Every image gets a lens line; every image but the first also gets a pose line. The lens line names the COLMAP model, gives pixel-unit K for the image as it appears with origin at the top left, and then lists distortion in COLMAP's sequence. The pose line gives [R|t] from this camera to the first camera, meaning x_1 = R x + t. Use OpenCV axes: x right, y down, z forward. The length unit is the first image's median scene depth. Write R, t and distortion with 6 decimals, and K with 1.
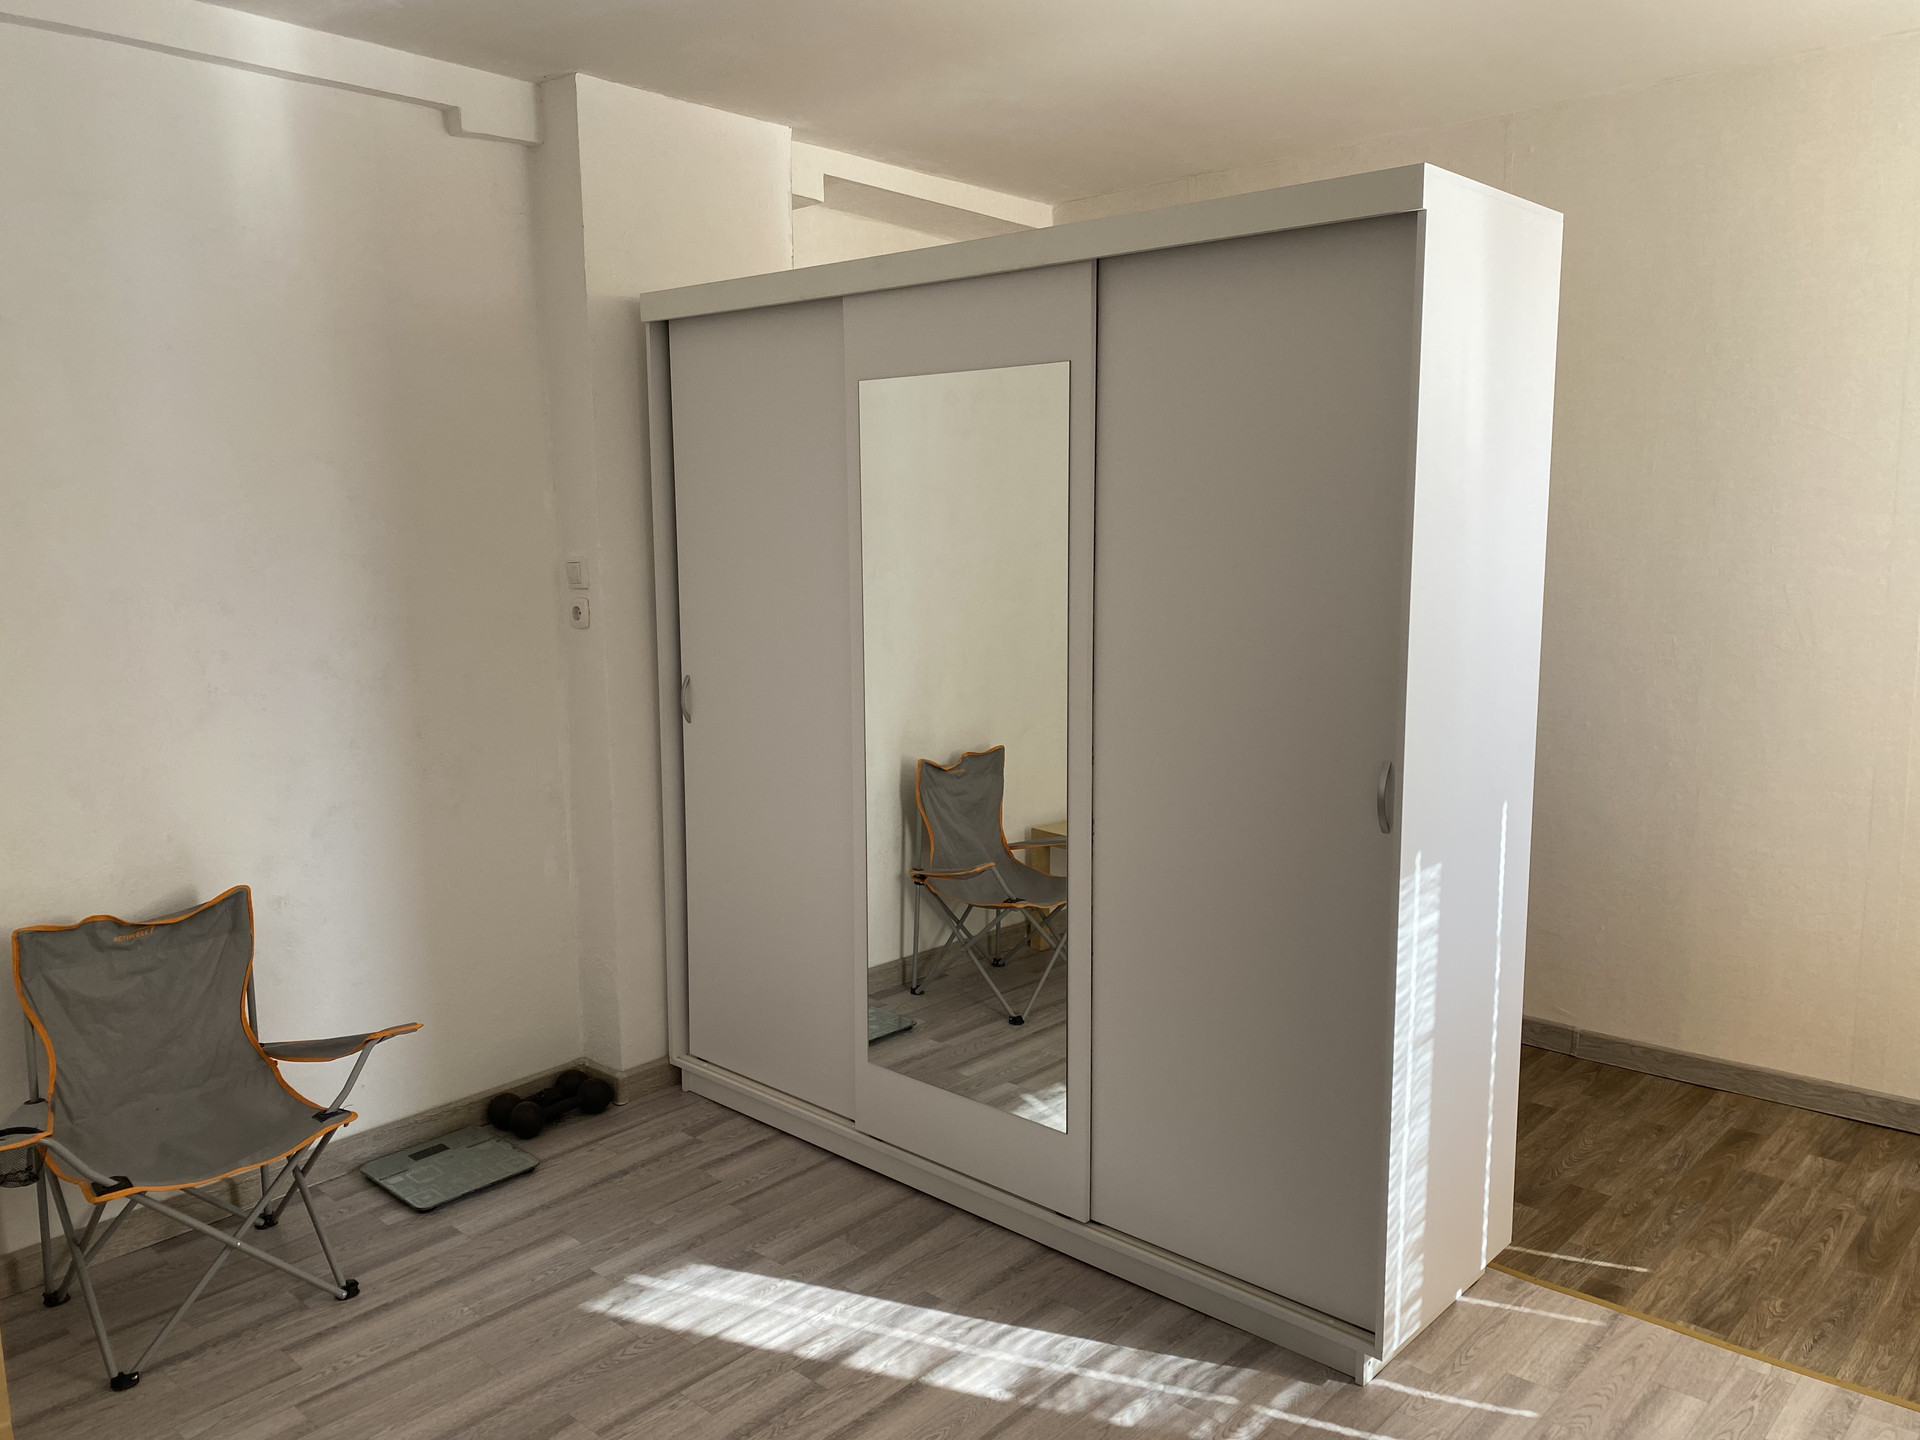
lens RADIAL K [[1446.7, 0, 961.9], [0, 1446.7, 717.9], [0, 0, 1]] dist [0.015575, 0.003924]
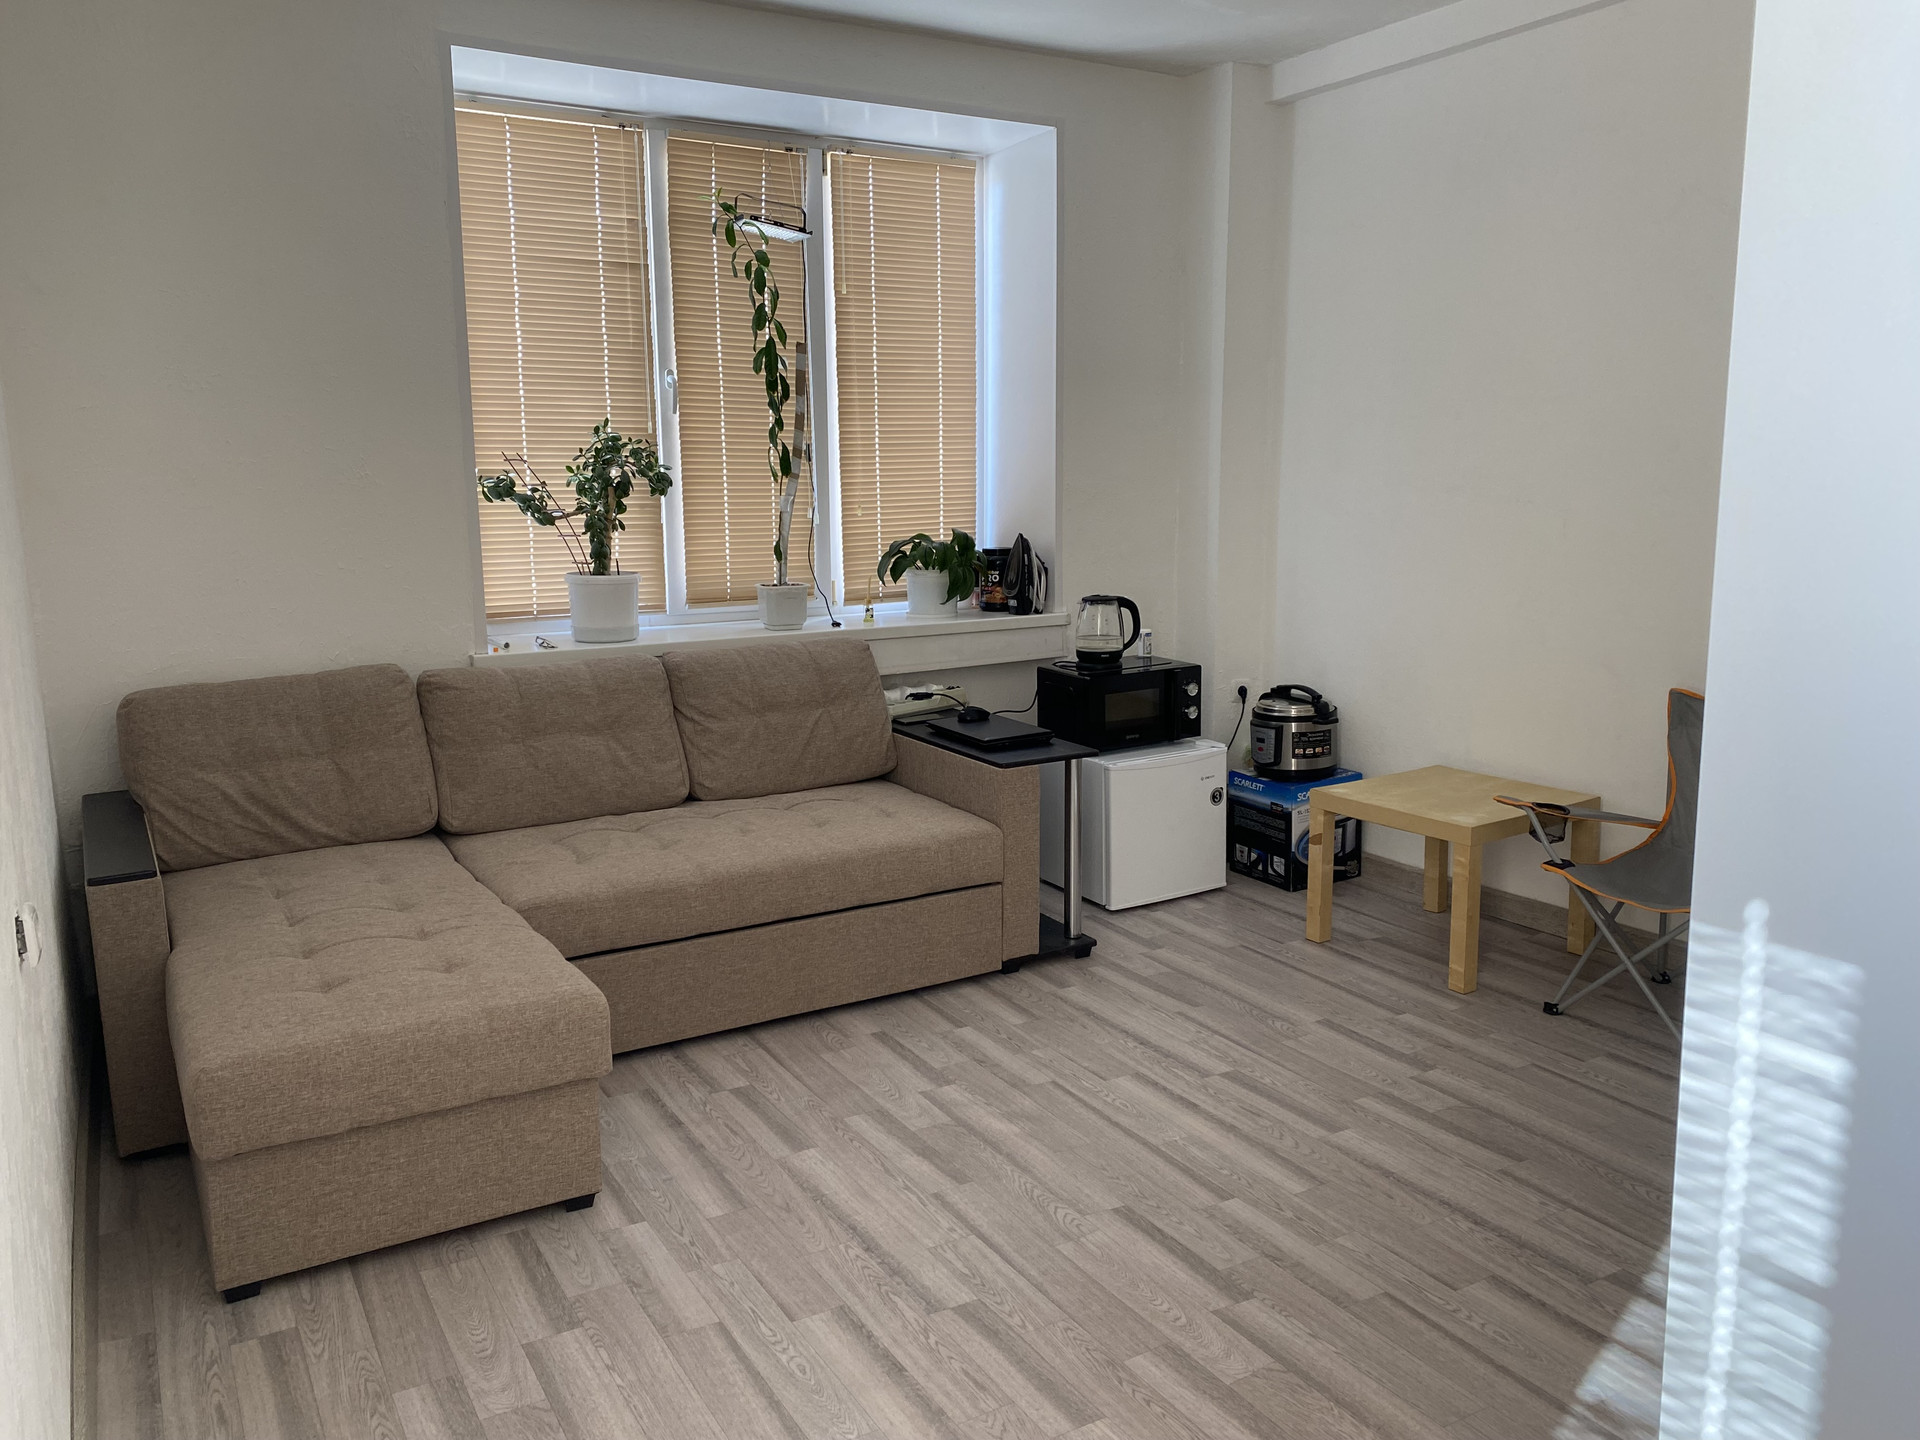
lens RADIAL K [[1446.7, 0, 963.2], [0, 1446.7, 718.5], [0, 0, 1]] dist [0.015575, 0.003924]
pose [[-0.294250, 0.183661, -0.937916, 0.855055], [-0.118620, 0.966756, 0.226523, -0.056331], [0.948339, 0.177910, -0.262682, 0.817564]]
